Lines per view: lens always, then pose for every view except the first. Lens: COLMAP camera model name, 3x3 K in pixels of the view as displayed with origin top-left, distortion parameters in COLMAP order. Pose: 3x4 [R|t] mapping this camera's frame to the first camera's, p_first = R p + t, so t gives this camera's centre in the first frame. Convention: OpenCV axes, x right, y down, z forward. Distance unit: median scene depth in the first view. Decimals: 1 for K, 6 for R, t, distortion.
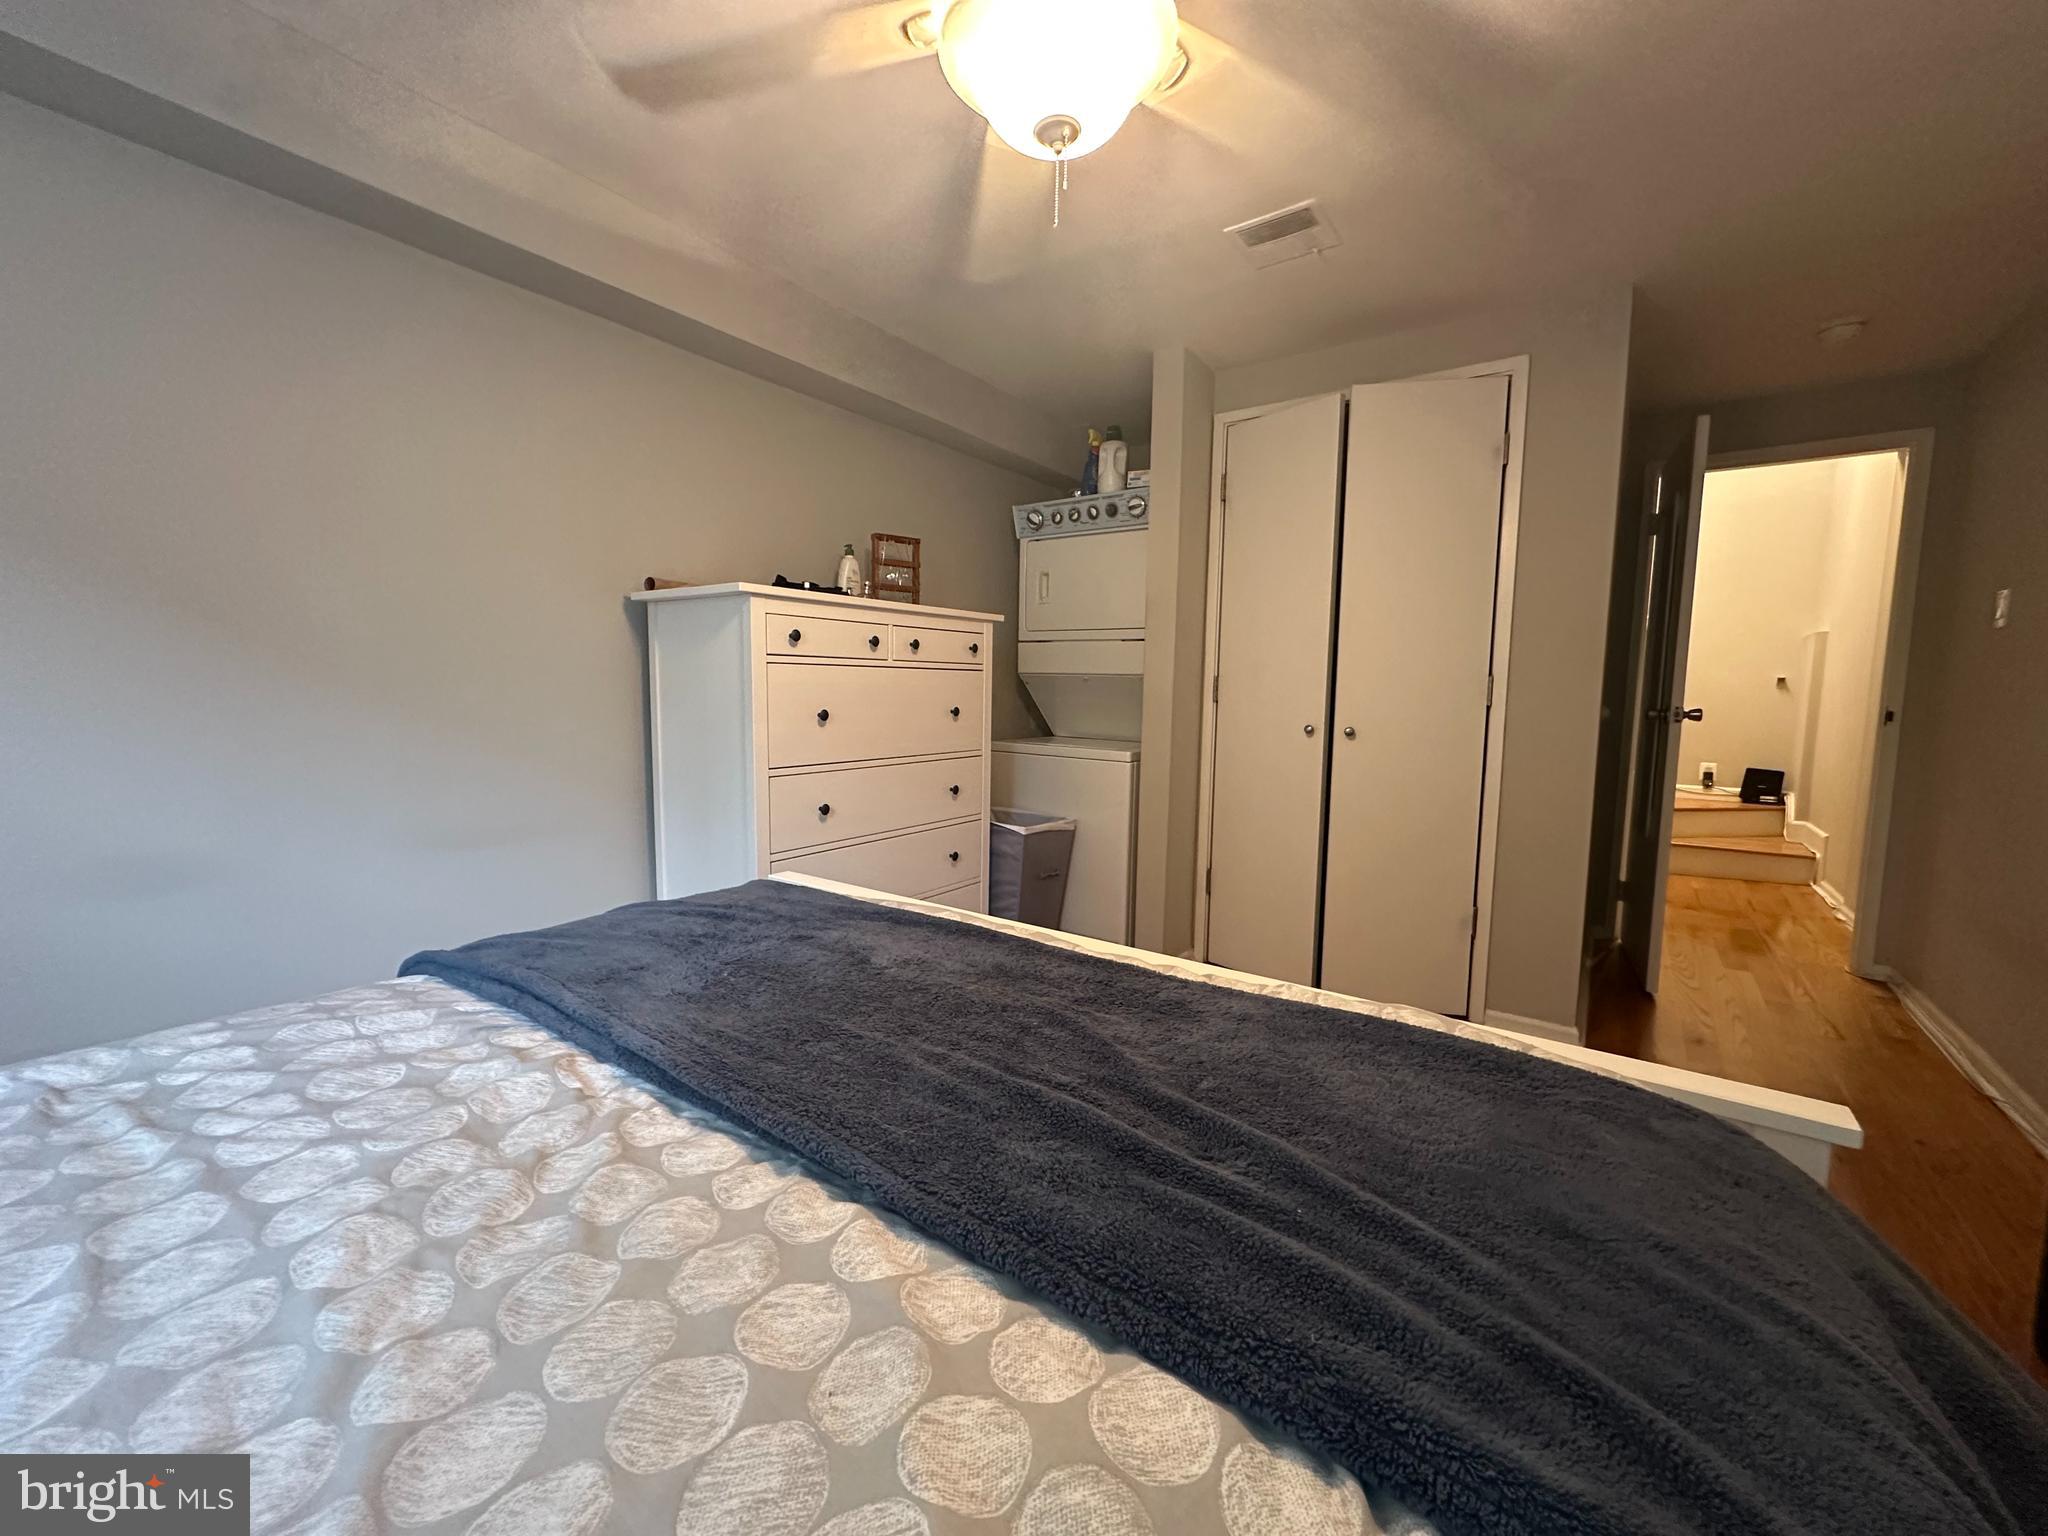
lens RADIAL K [[817.2, 0, 1023.7], [0, 817.2, 774.4], [0, 0, 1]] dist [-0.000543, 0.000223]
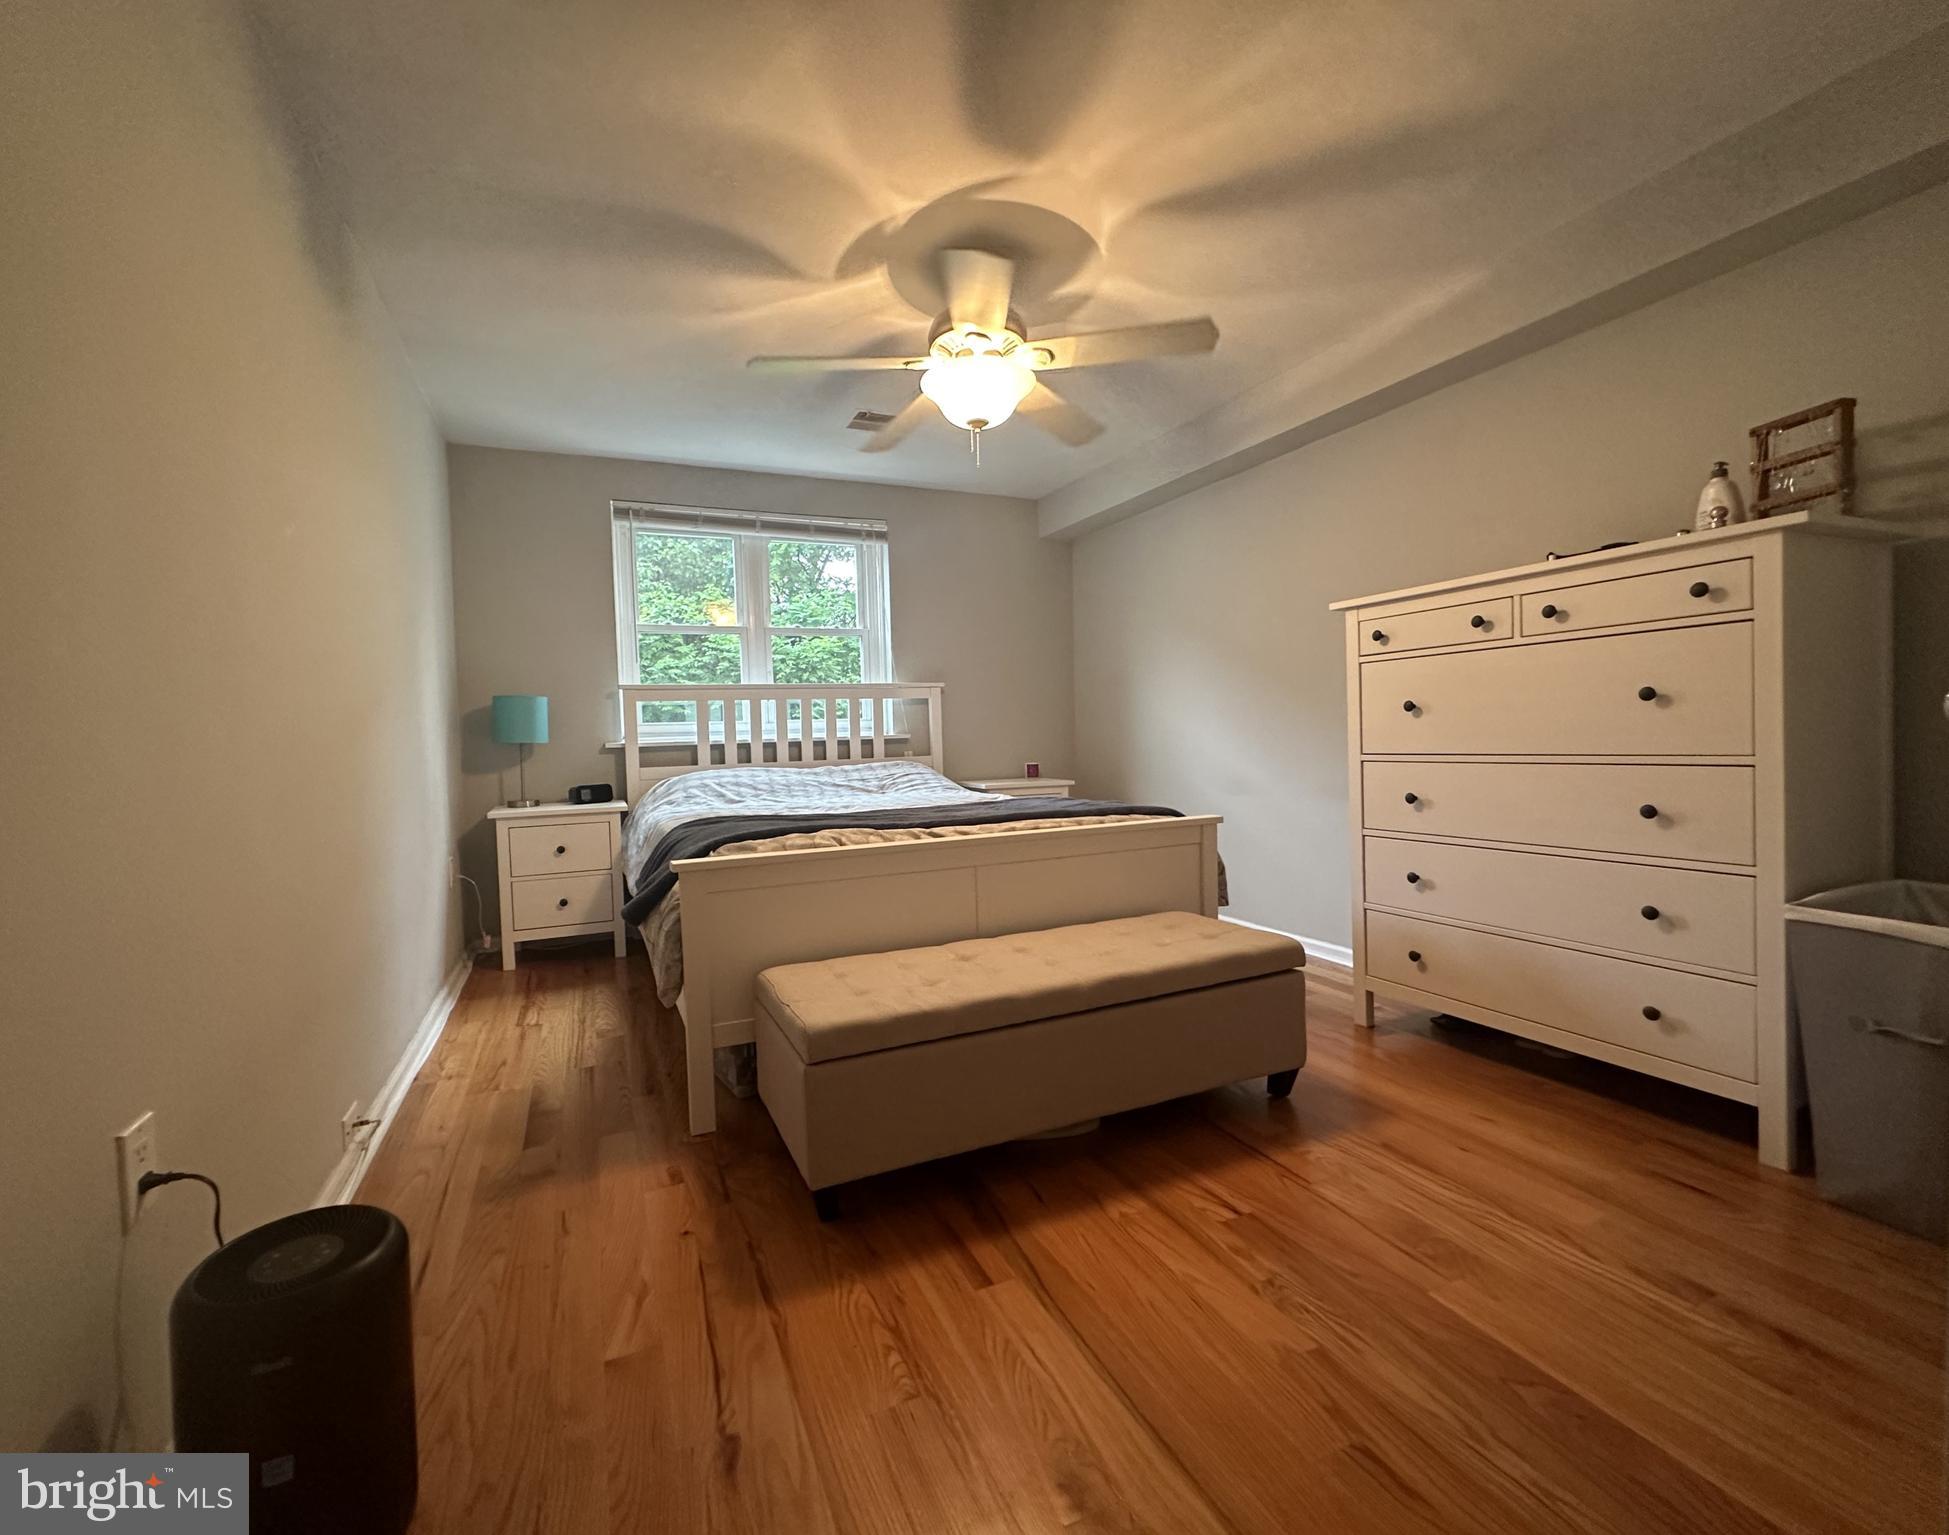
lens RADIAL K [[860.0, 0, 974.6], [0, 860.0, 759.9], [0, 0, 1]] dist [-0.000733, -0.000020]
pose [[-0.492314, 0.021439, -0.870153, 0.865736], [-0.070552, 0.995424, 0.064442, -0.032208], [0.867554, 0.093117, -0.488549, 0.947244]]
